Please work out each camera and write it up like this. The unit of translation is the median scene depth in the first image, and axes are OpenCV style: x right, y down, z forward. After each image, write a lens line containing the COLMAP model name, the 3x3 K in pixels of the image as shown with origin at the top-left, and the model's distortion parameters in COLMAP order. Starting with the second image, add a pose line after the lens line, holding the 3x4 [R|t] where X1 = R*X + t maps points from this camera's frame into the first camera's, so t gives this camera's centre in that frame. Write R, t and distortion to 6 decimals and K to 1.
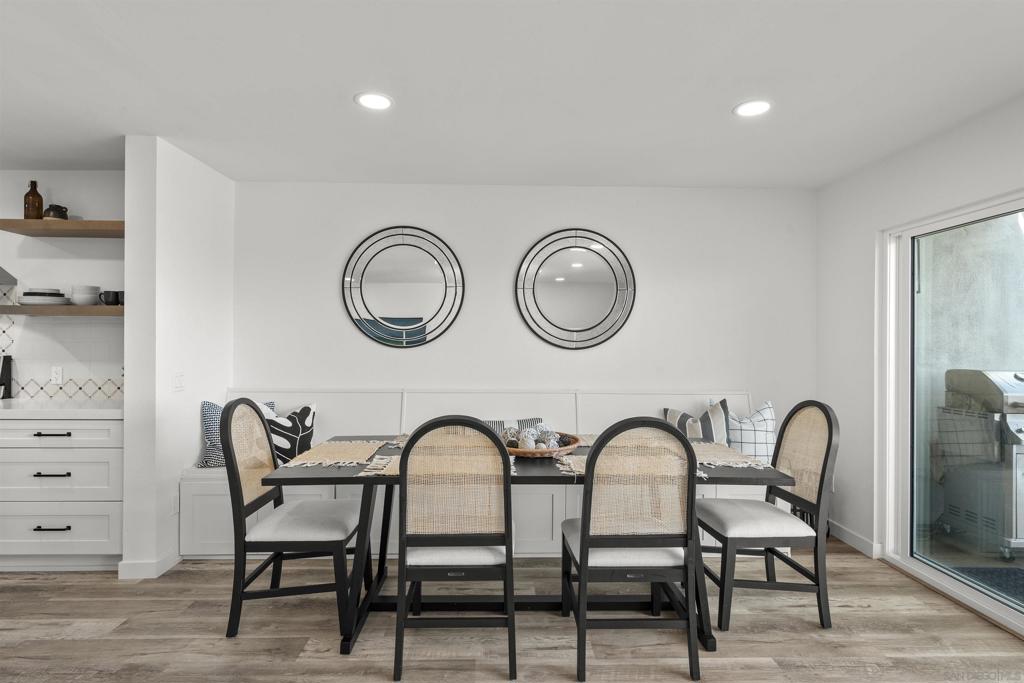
lens RADIAL K [[540.0, 0, 510.5], [0, 540.0, 347.1], [0, 0, 1]] dist [-0.003041, -0.000313]
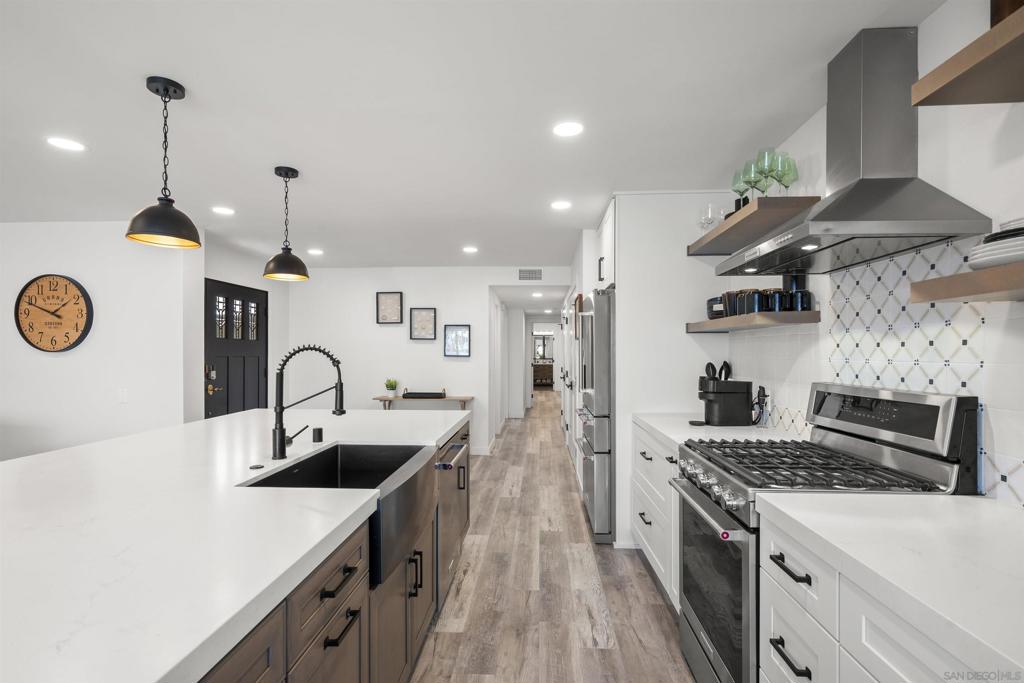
lens RADIAL K [[487.2, 0, 512.6], [0, 487.2, 355.4], [0, 0, 1]] dist [-0.001560, -0.000239]
pose [[-0.083191, 0.001851, -0.996532, -0.524311], [-0.000413, 0.999998, 0.001892, -0.018486], [0.996534, 0.000569, -0.083190, 0.682315]]
